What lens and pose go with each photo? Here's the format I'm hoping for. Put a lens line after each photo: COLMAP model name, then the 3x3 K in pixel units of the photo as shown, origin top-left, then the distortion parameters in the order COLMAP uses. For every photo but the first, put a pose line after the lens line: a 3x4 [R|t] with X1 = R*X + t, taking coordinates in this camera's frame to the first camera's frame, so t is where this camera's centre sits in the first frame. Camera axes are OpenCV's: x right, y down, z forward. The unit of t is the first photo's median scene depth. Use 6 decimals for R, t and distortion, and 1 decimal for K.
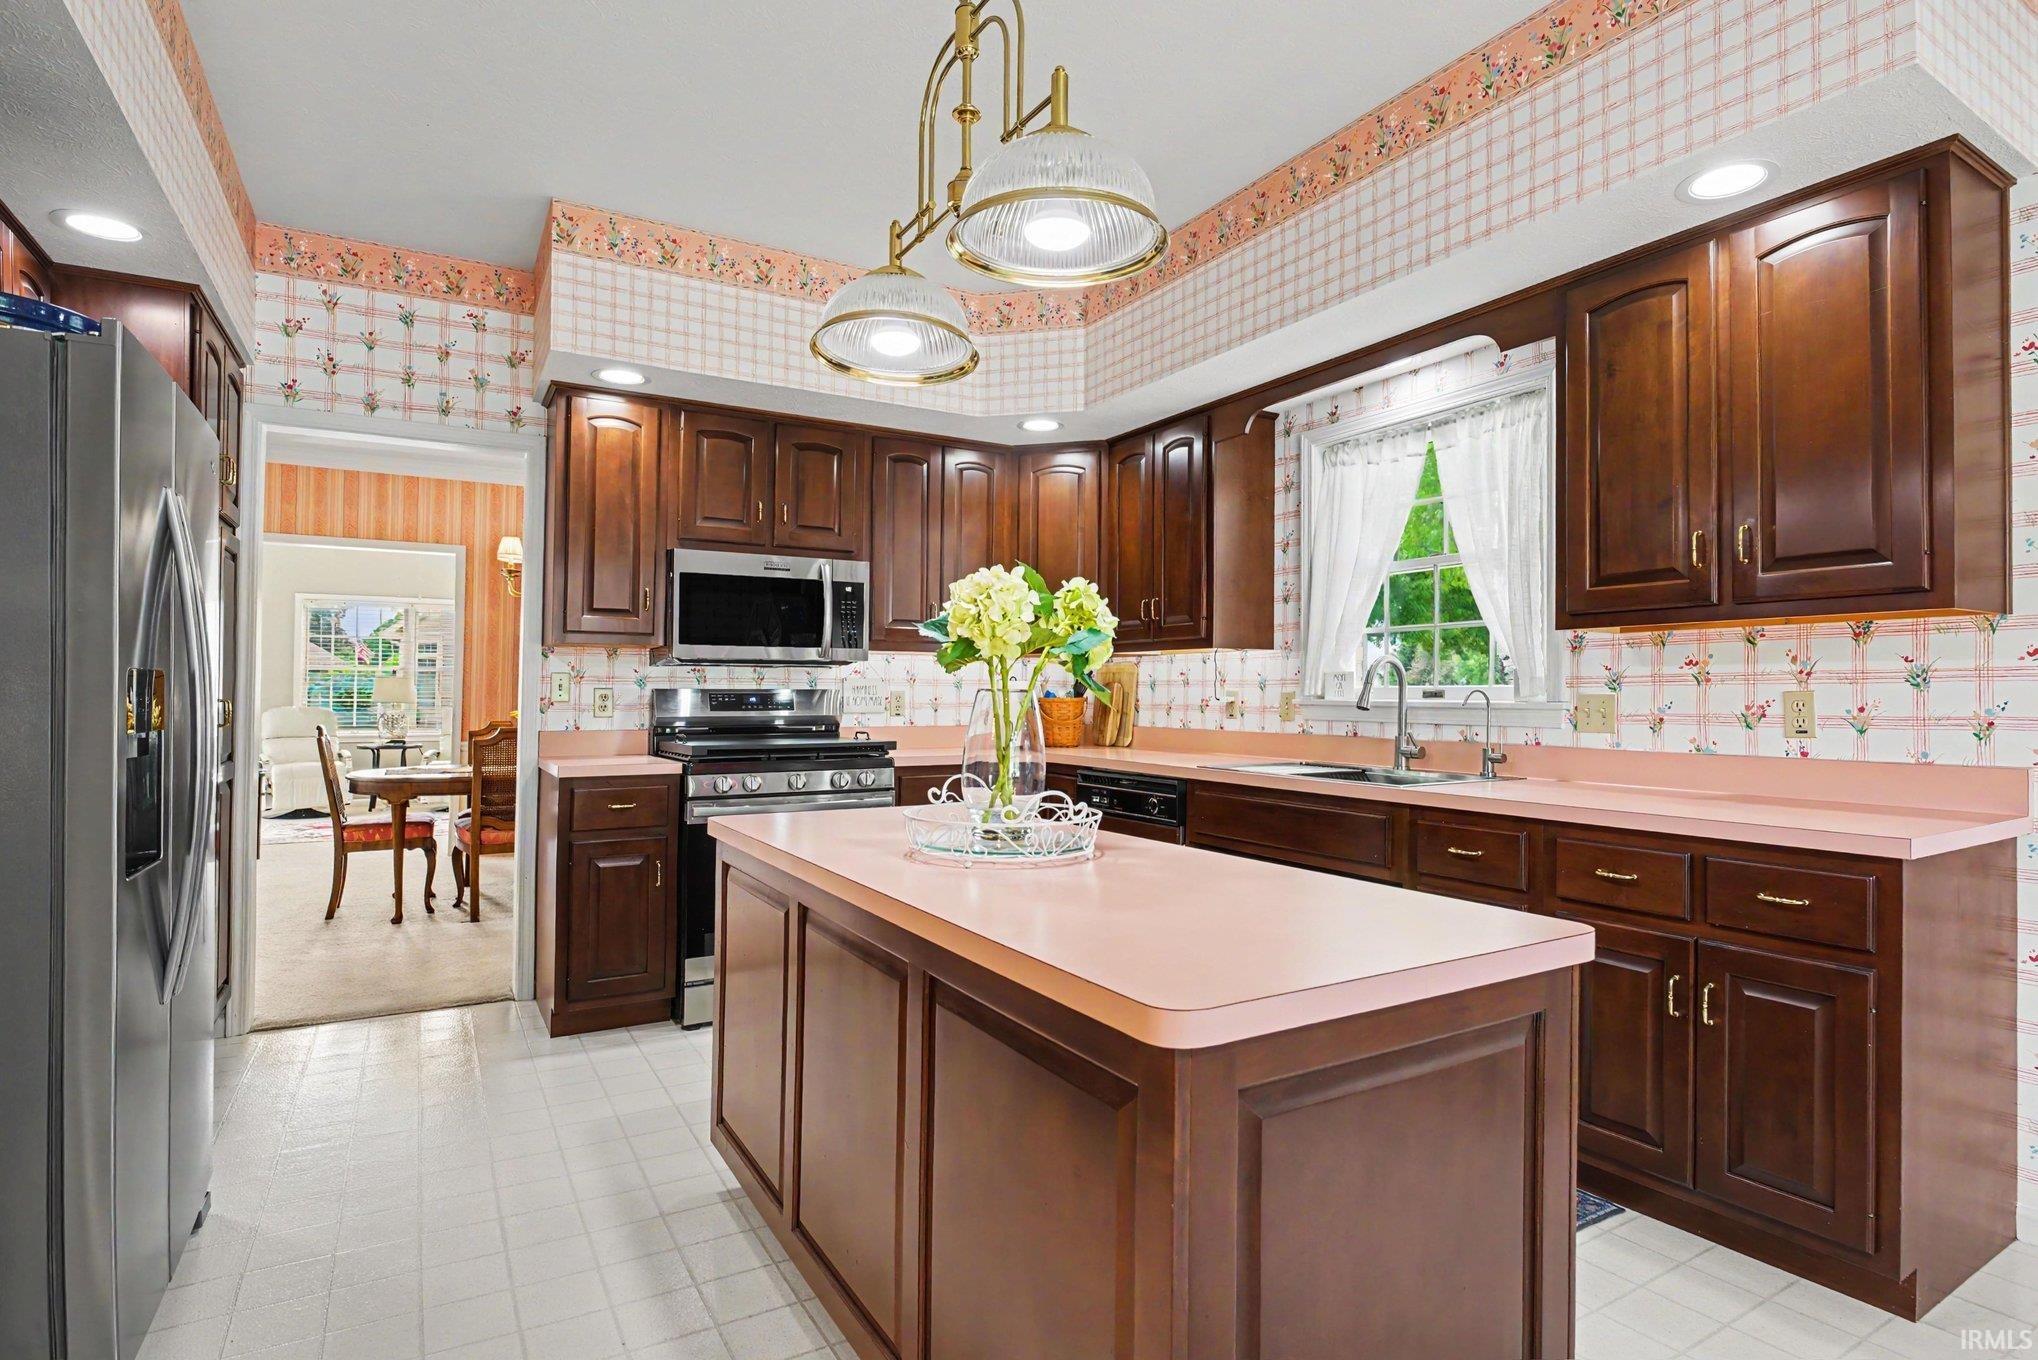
lens RADIAL K [[1015.5, 0, 1032.5], [0, 1015.5, 683.9], [0, 0, 1]] dist [-0.025704, -0.002890]
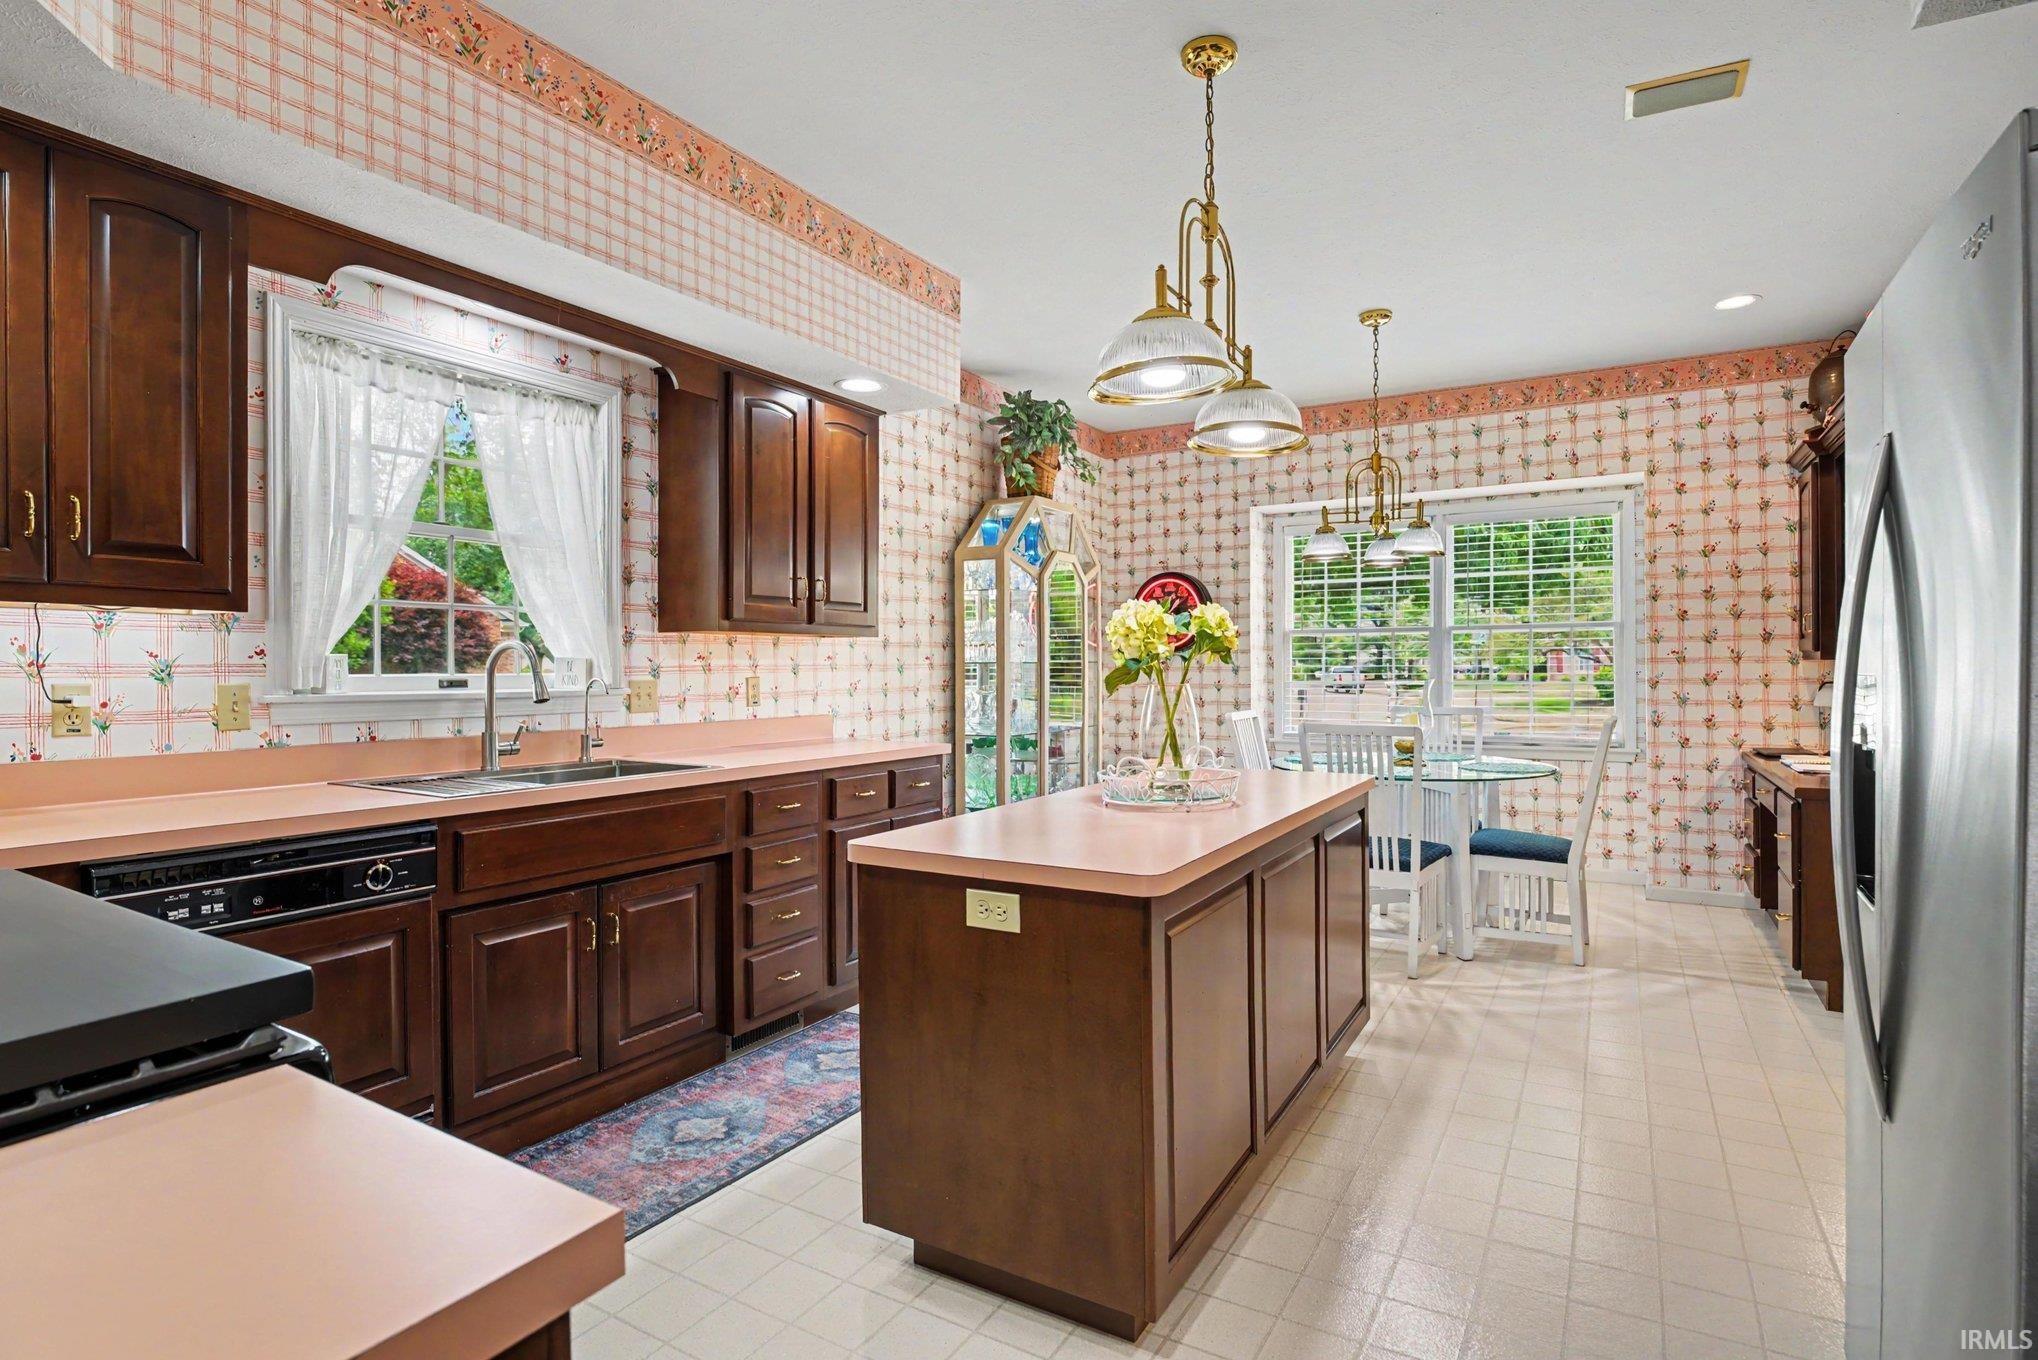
lens RADIAL K [[1015.5, 0, 1021.7], [0, 1015.5, 673.5], [0, 0, 1]] dist [-0.025704, -0.002890]
pose [[-0.479860, 0.006926, 0.877318, -0.576879], [0.006639, 0.999969, -0.004264, 0.007424], [-0.877320, 0.003778, -0.479891, 0.925931]]
